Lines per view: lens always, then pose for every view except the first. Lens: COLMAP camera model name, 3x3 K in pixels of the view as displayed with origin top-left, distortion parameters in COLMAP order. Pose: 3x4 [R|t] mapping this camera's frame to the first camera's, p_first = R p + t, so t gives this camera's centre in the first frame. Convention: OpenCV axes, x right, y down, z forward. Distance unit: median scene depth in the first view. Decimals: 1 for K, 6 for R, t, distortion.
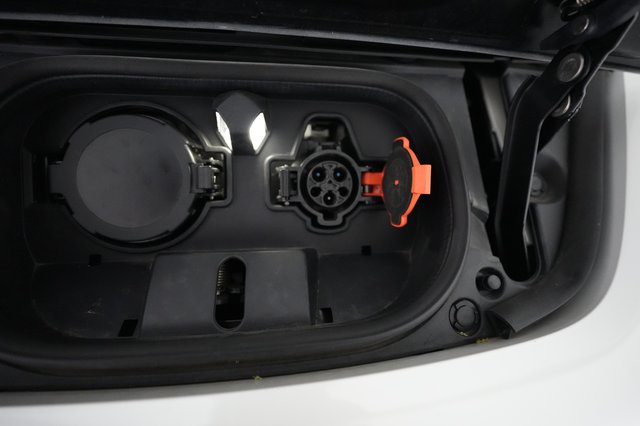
lens RADIAL K [[313.8, 0, 301.6], [0, 313.8, 215.1], [0, 0, 1]] dist [0.003519, 0.003009]
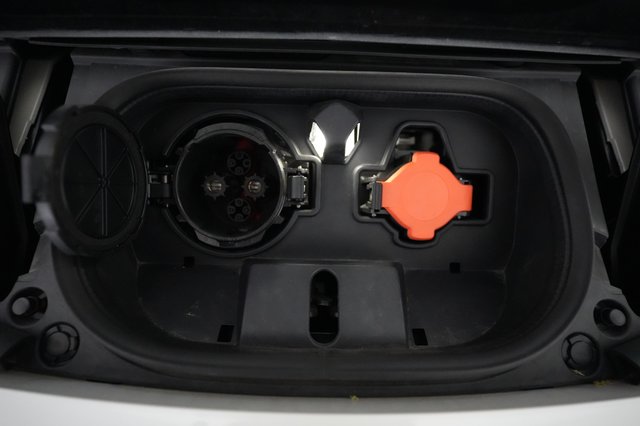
lens RADIAL K [[313.8, 0, 301.6], [0, 313.8, 215.1], [0, 0, 1]] dist [0.003519, 0.003009]
pose [[0.991621, 0.045445, -0.120921, -0.168415], [-0.042941, 0.998807, 0.023230, -0.055130], [0.121833, -0.017843, 0.992390, 0.009656]]
